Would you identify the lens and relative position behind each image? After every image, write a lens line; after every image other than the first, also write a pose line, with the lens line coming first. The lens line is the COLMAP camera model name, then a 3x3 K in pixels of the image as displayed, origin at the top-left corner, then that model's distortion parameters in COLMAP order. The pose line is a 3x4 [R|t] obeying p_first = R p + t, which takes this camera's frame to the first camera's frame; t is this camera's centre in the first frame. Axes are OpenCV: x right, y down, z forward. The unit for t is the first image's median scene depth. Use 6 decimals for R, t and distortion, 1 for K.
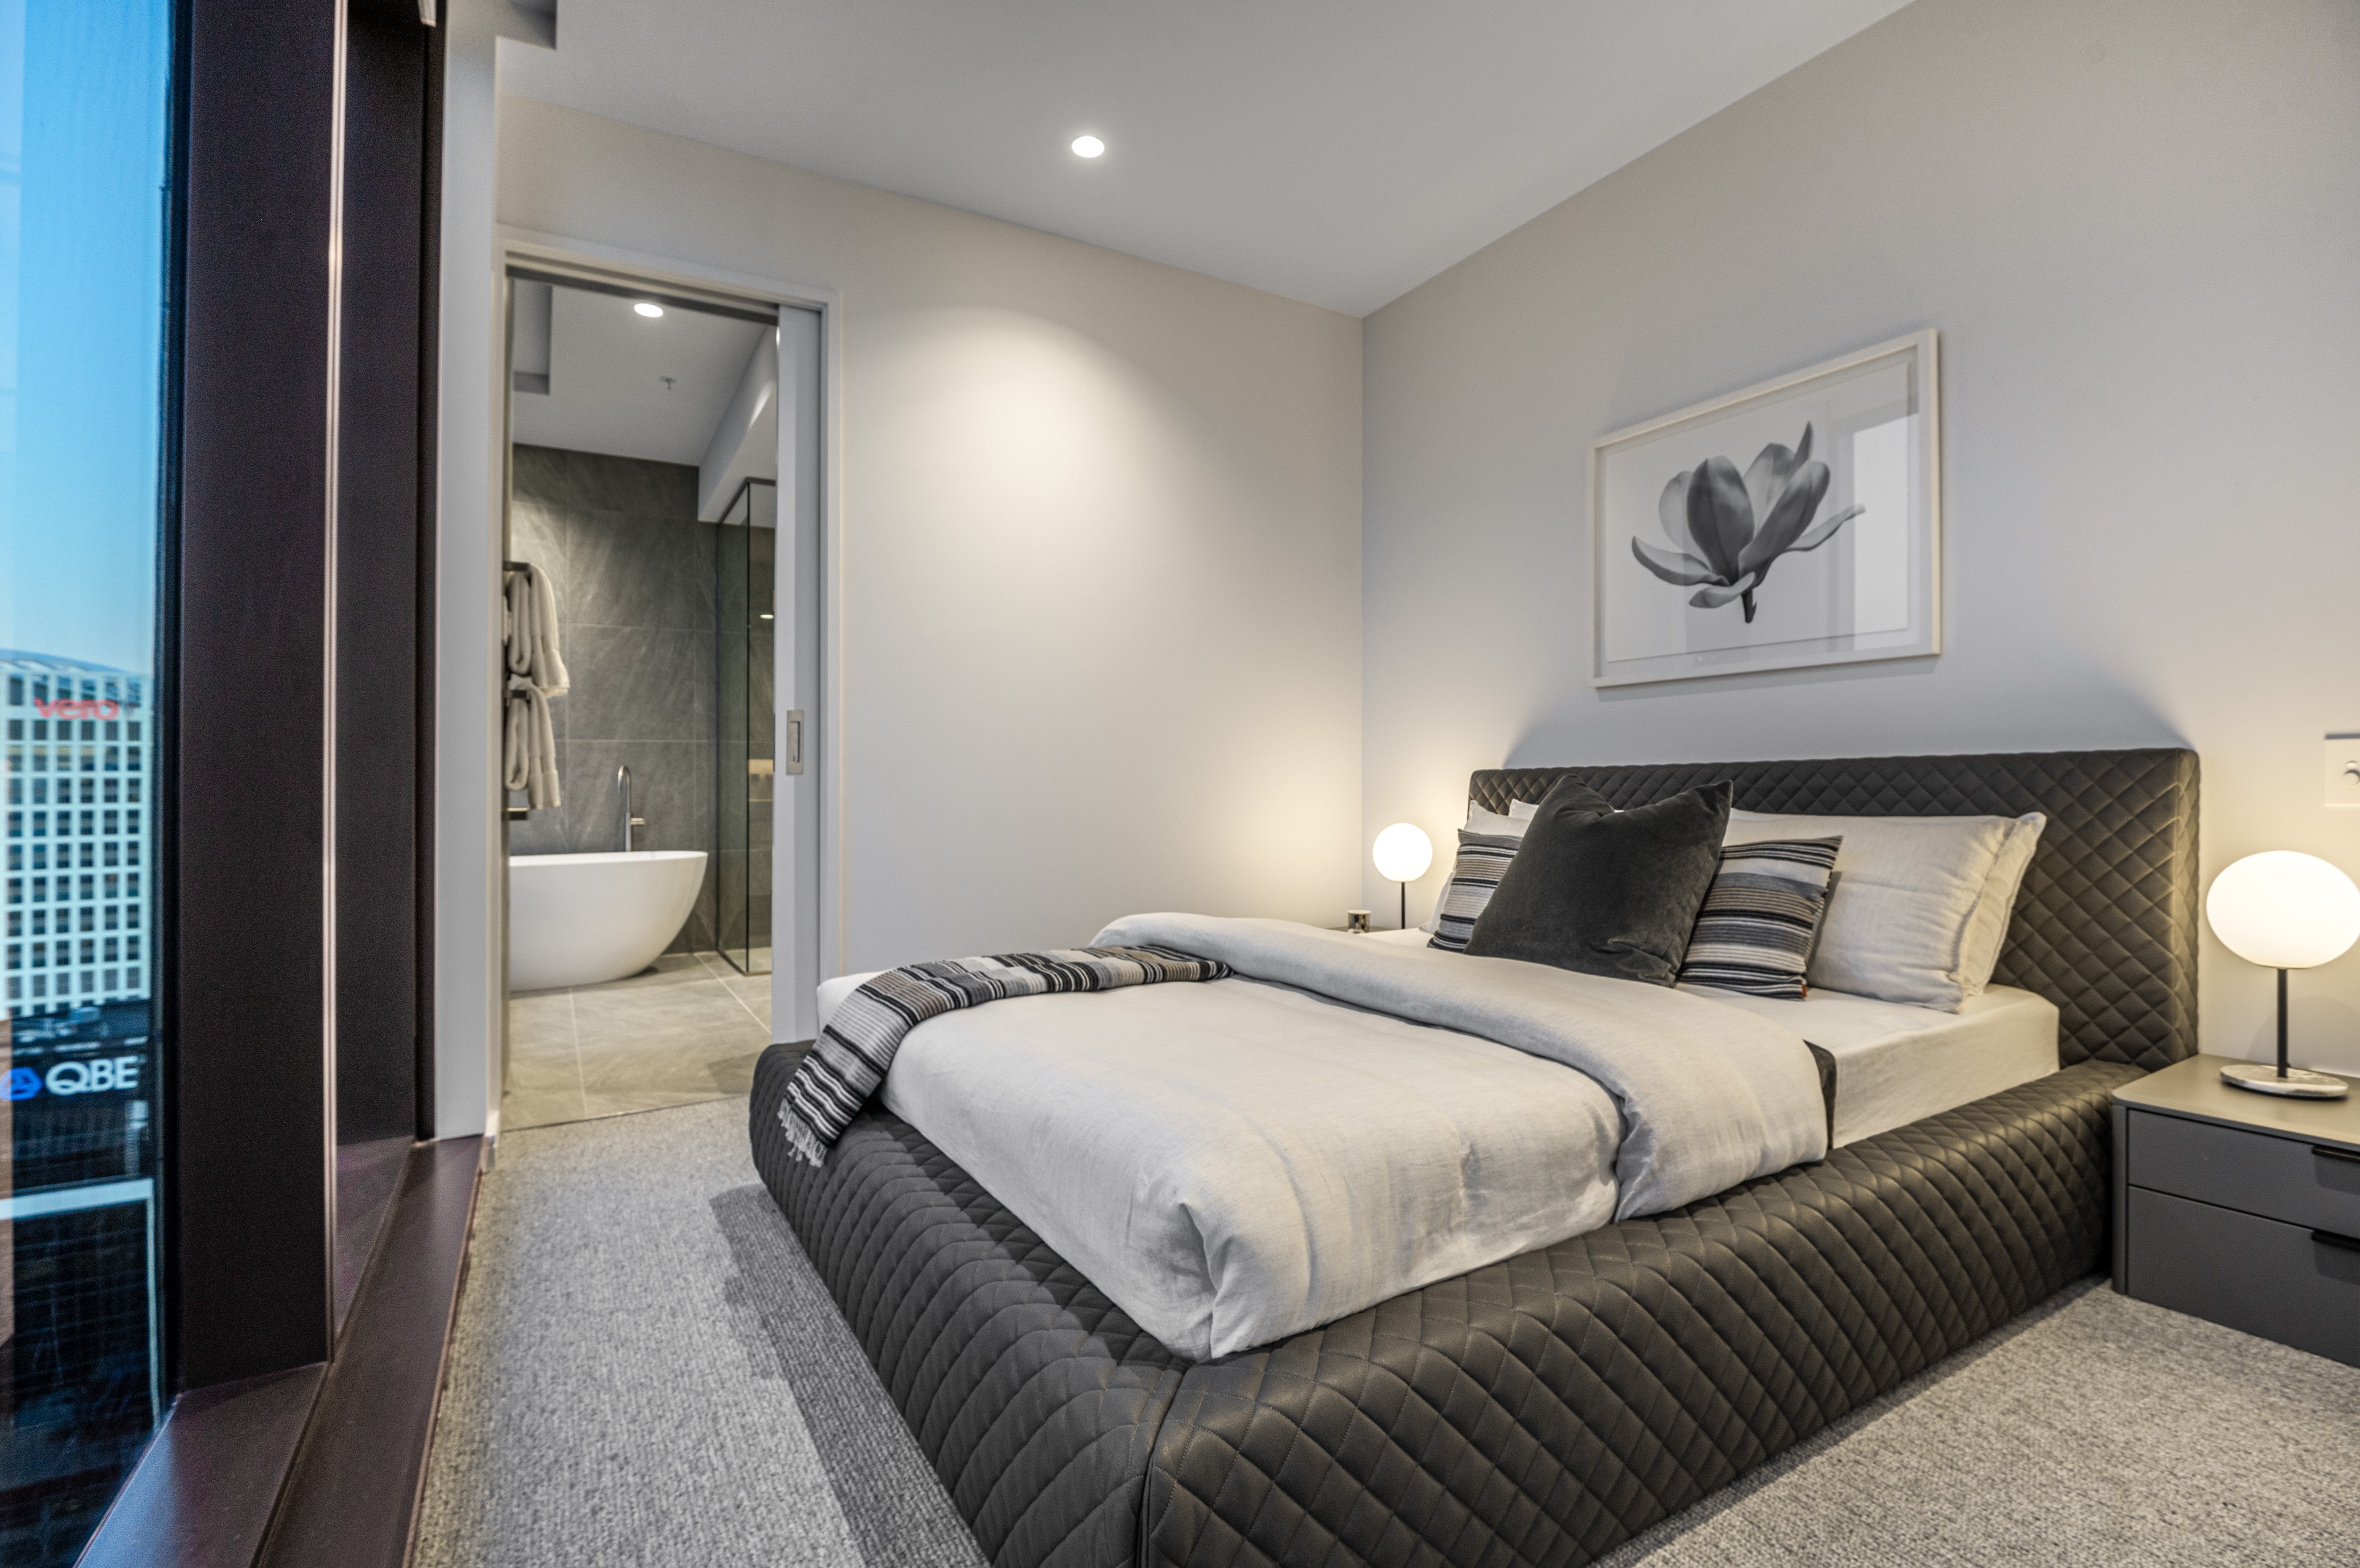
lens RADIAL K [[1004.0, 0, 1214.4], [0, 1004.0, 721.8], [0, 0, 1]] dist [-0.001179, -0.007416]
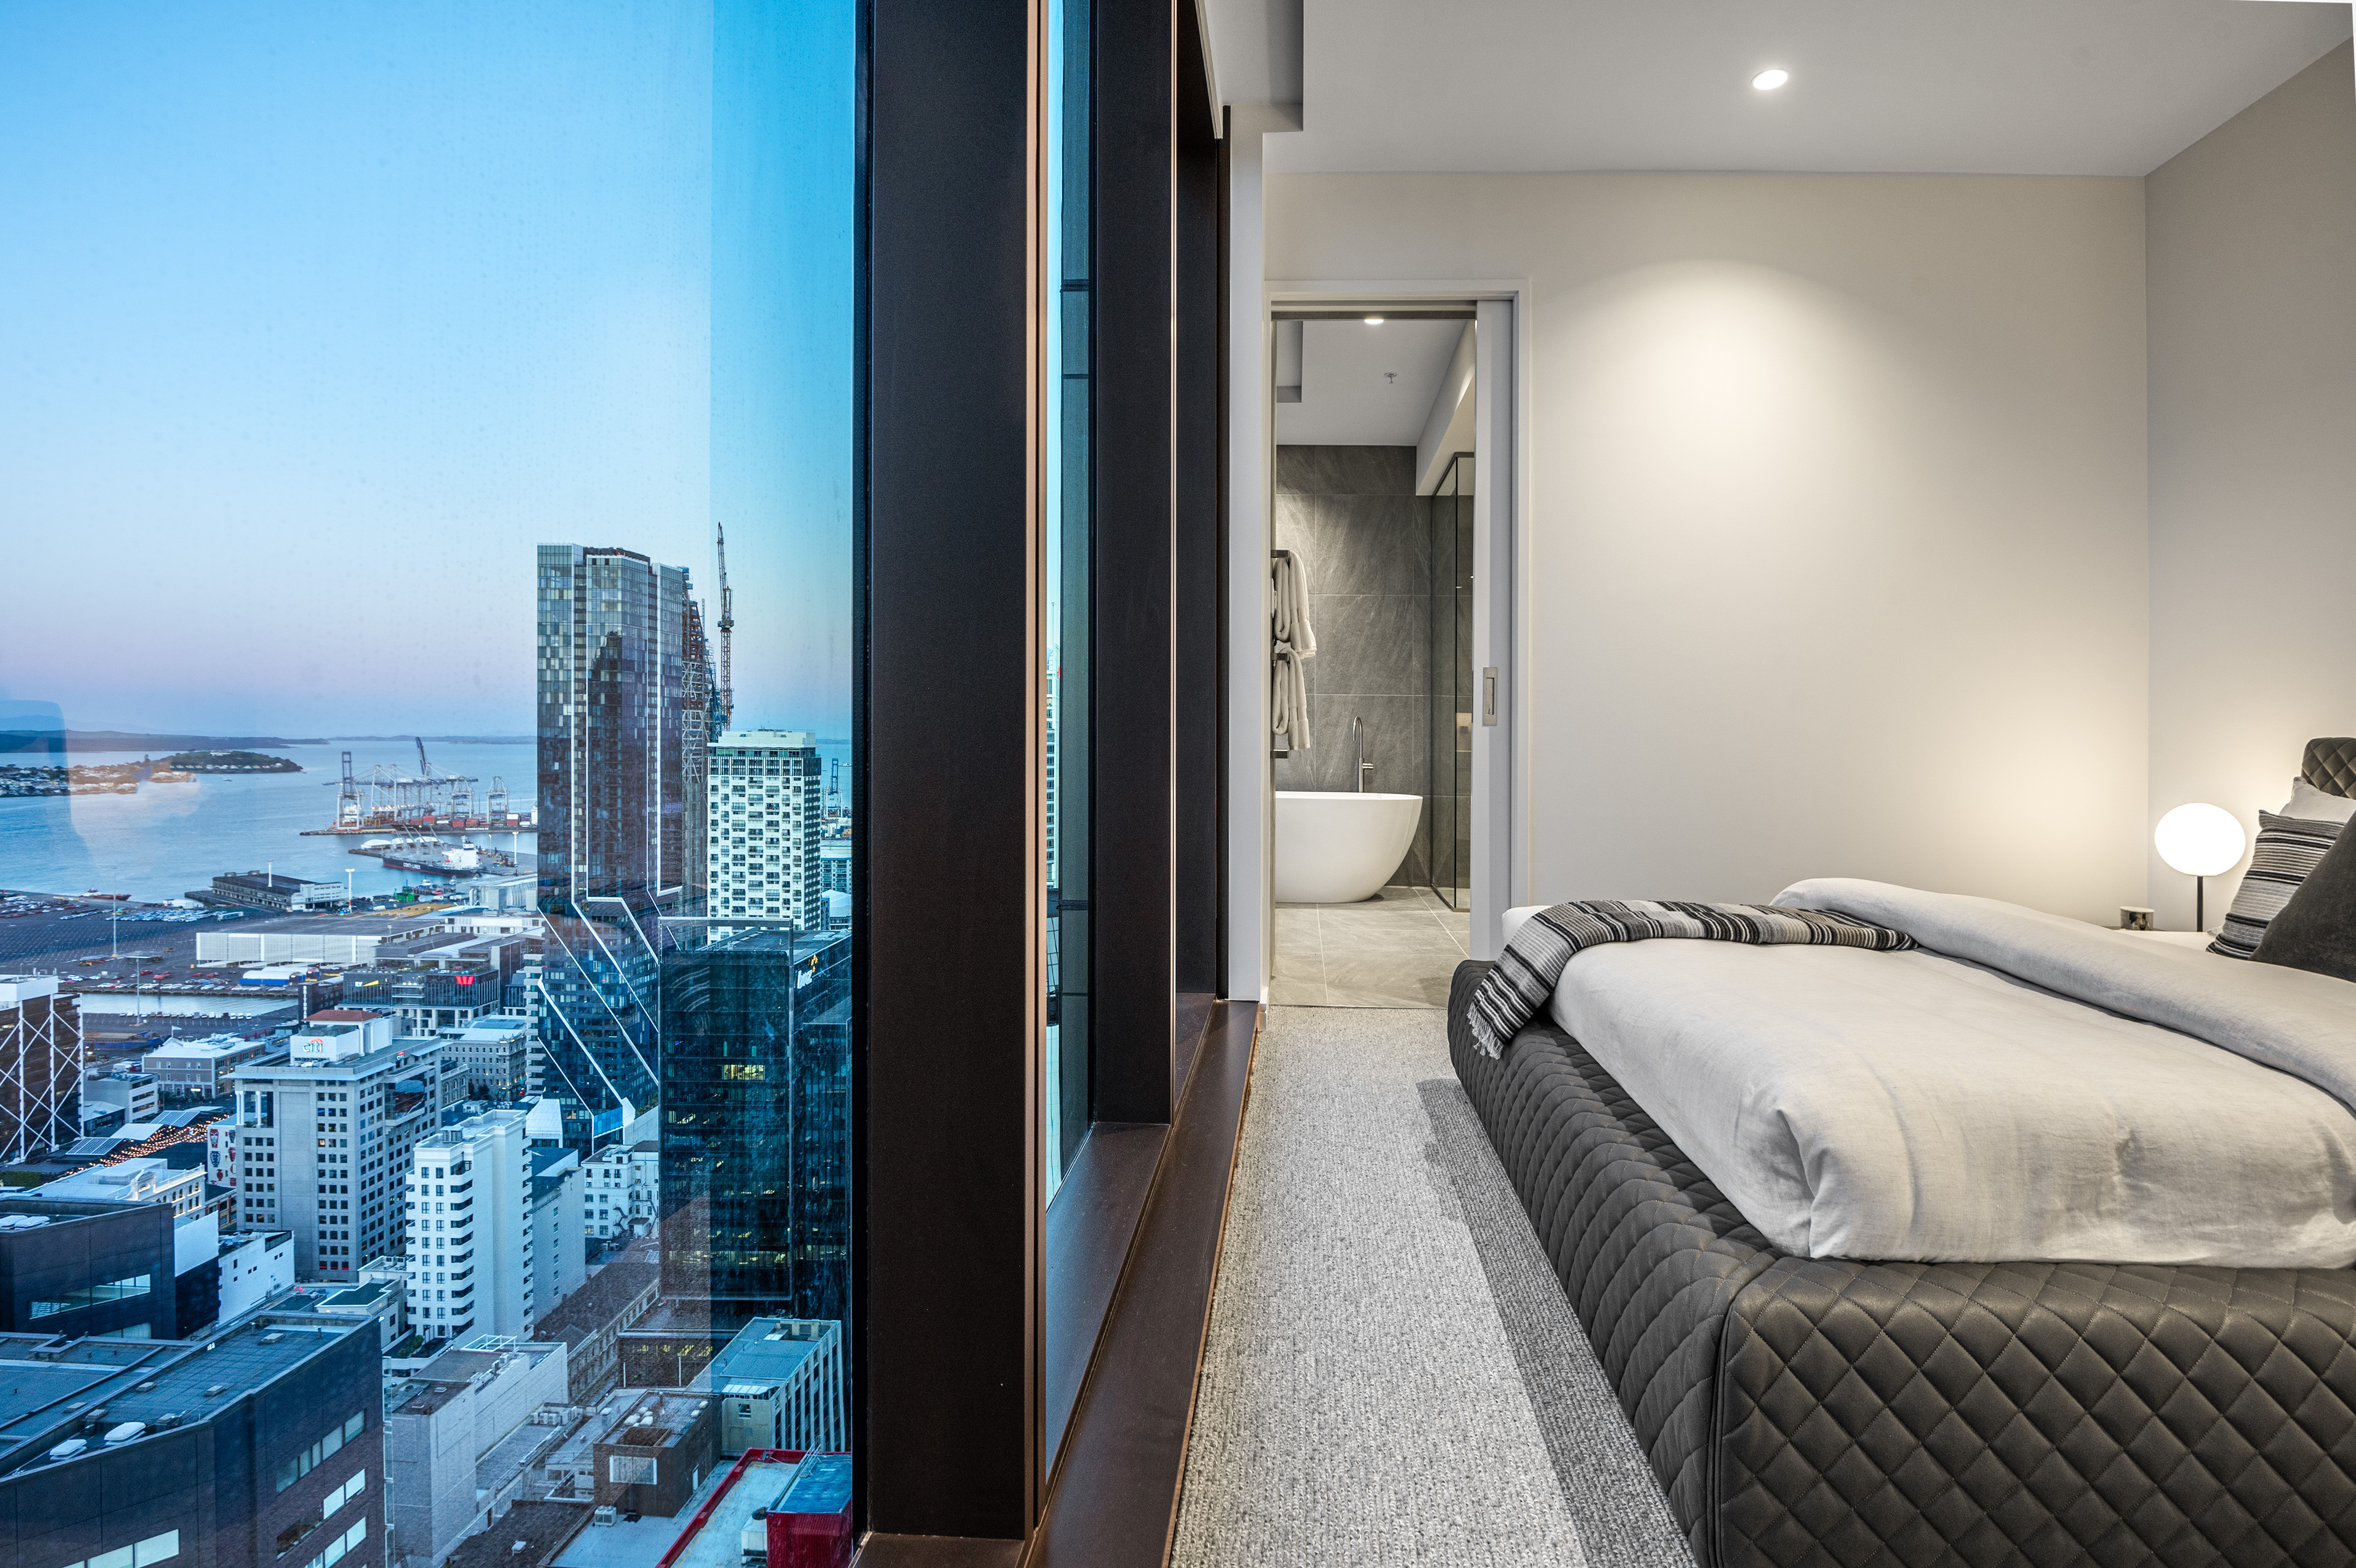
lens RADIAL K [[1002.4, 0, 1212.3], [0, 1002.4, 721.9], [0, 0, 1]] dist [-0.001179, -0.007416]
pose [[0.780443, 0.022965, -0.624806, 0.077479], [0.004701, 0.999081, 0.042593, -0.001059], [0.625210, -0.036178, 0.779618, -0.118624]]
